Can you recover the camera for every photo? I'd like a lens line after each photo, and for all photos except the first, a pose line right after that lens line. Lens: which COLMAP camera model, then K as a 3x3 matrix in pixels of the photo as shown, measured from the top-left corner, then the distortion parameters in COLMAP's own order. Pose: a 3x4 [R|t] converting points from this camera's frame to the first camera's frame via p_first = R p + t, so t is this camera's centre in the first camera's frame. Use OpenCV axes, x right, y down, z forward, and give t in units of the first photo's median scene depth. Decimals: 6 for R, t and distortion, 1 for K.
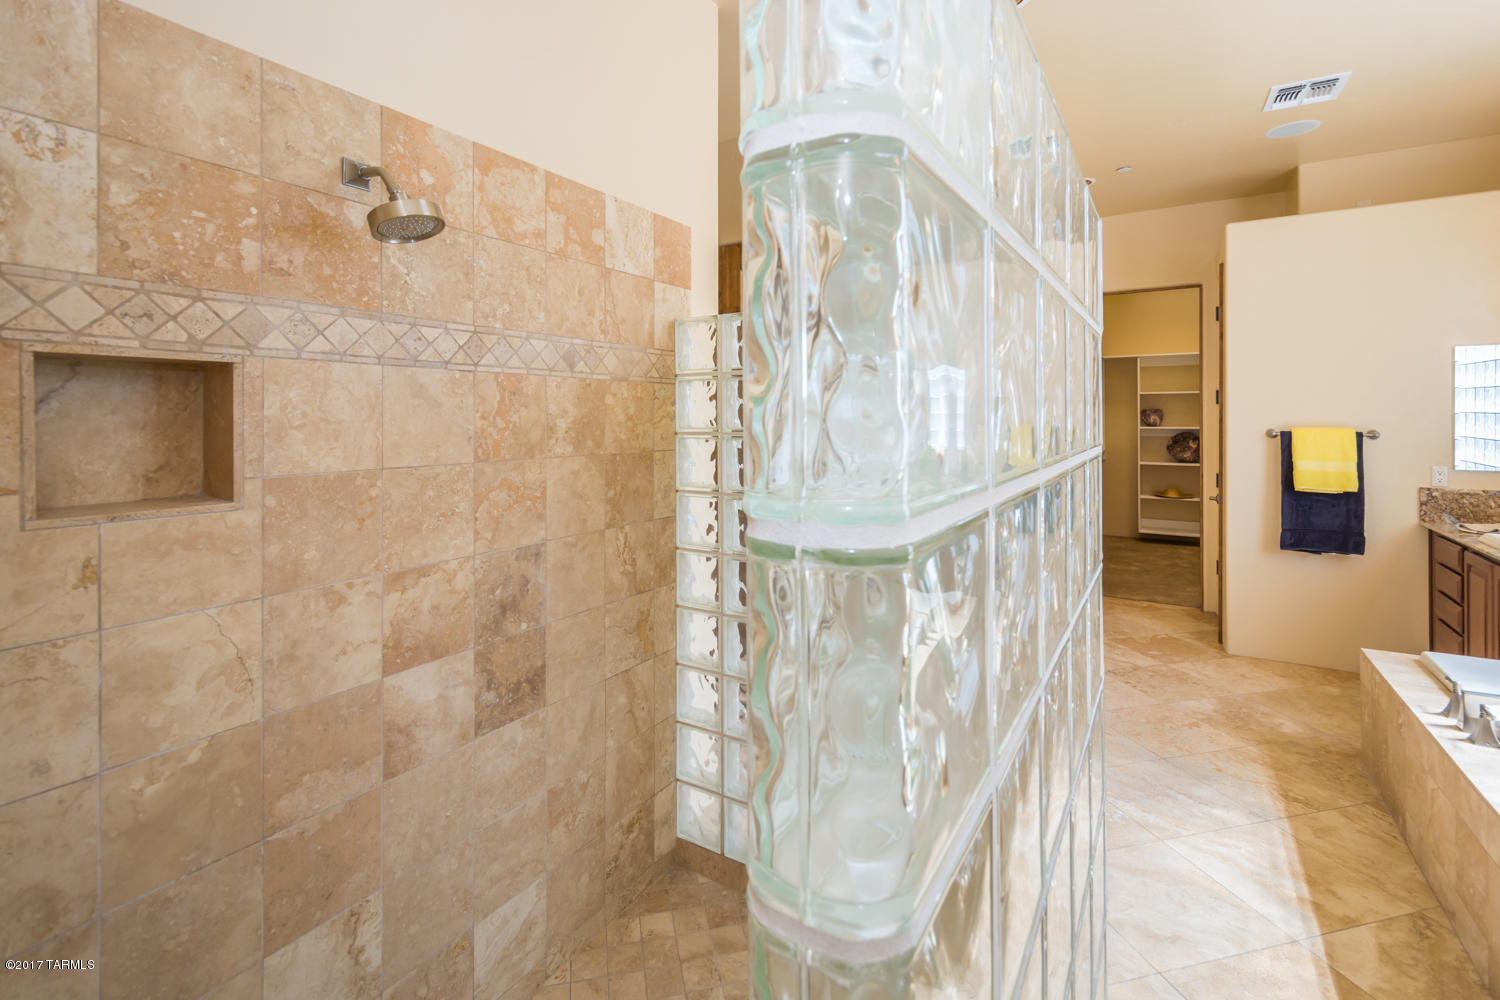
lens RADIAL K [[680.0, 0, 745.2], [0, 680.0, 416.2], [0, 0, 1]] dist [0.000839, -0.000289]
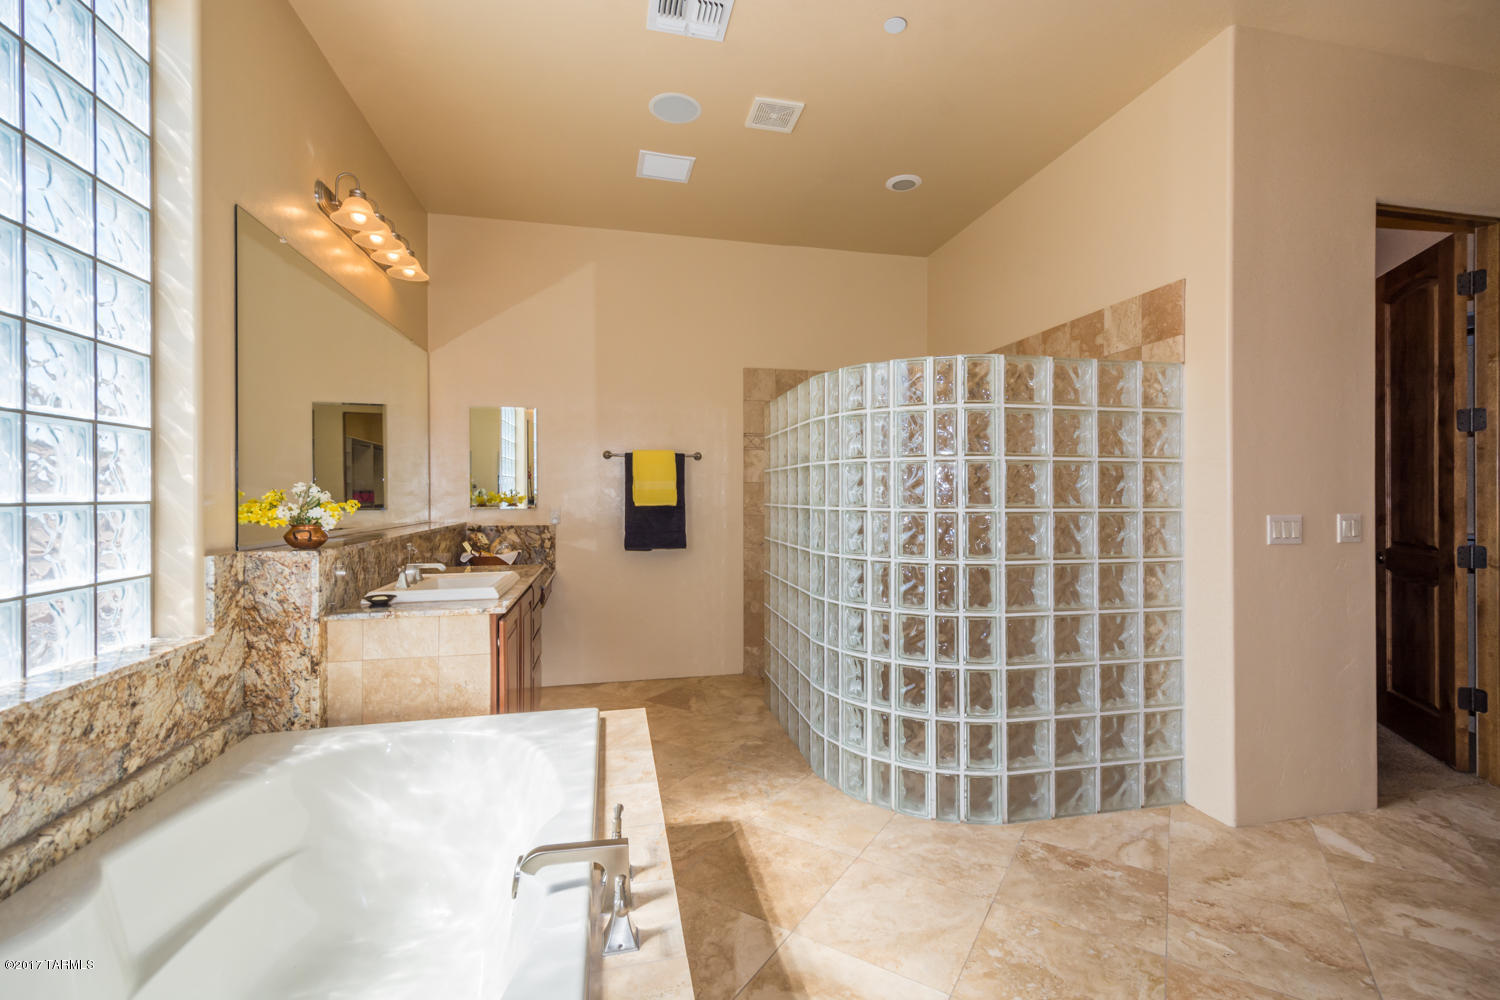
lens RADIAL K [[650.3, 0, 764.8], [0, 650.3, 498.4], [0, 0, 1]] dist [0.011702, -0.000855]
pose [[-0.705234, 0.004123, -0.708963, 0.797658], [0.002391, 0.999991, 0.003437, 0.054751], [0.708970, 0.000729, -0.705238, 0.863773]]
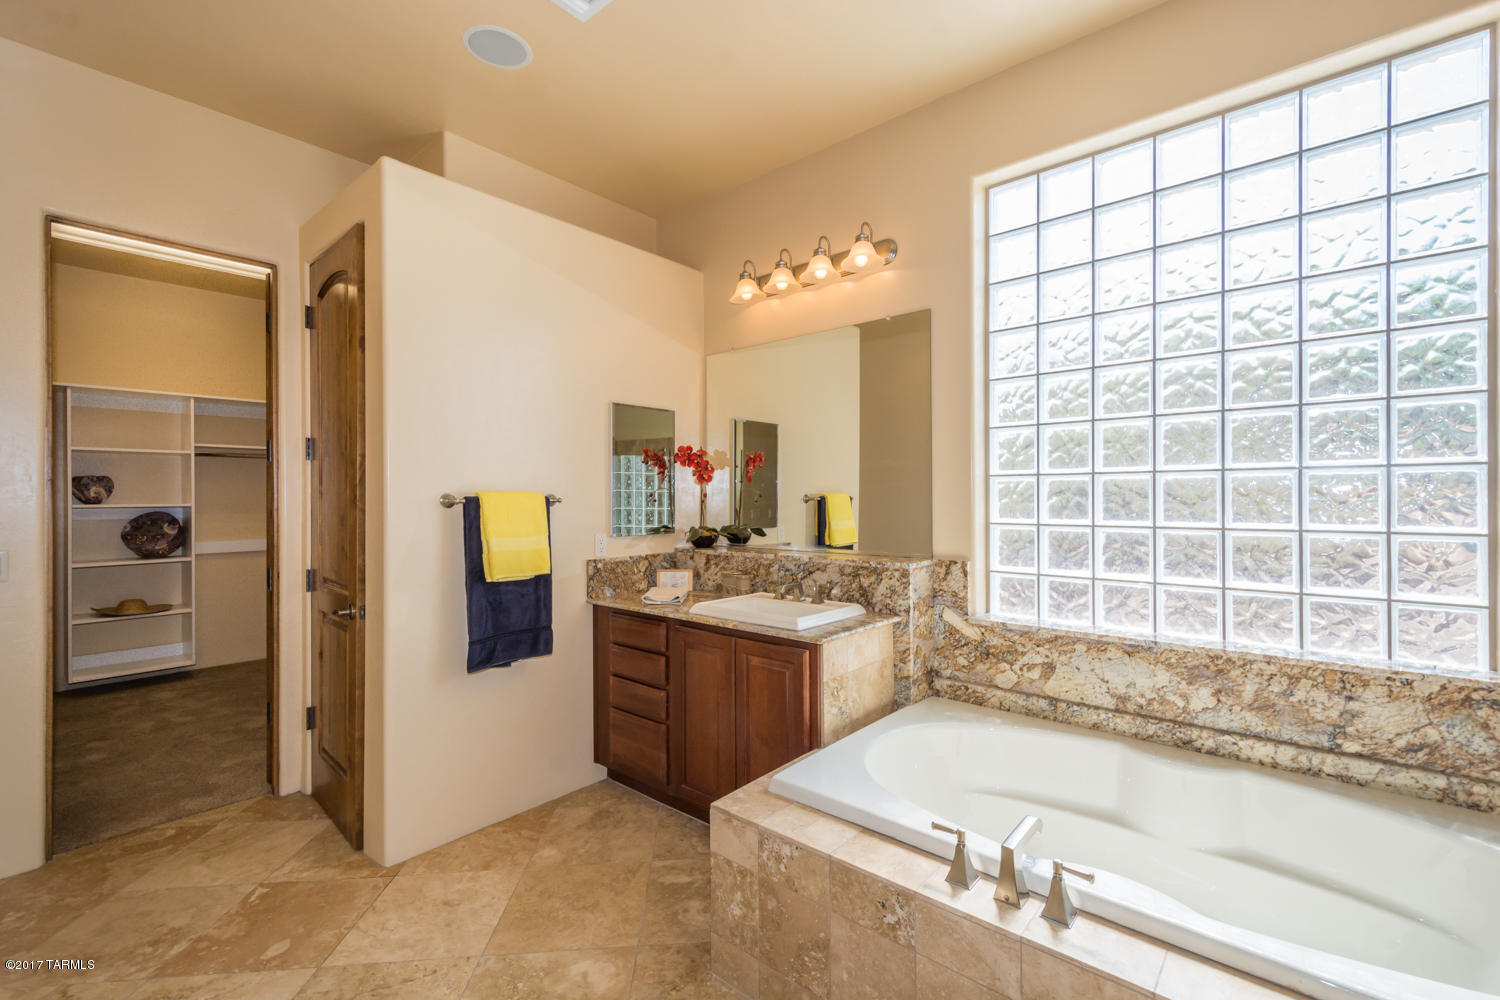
lens RADIAL K [[650.3, 0, 764.8], [0, 650.3, 498.4], [0, 0, 1]] dist [0.011702, -0.000855]
pose [[0.145588, -0.000137, 0.989345, 0.209575], [0.005366, 0.999985, -0.000651, 0.028477], [-0.989331, 0.005403, 0.145587, 0.659583]]
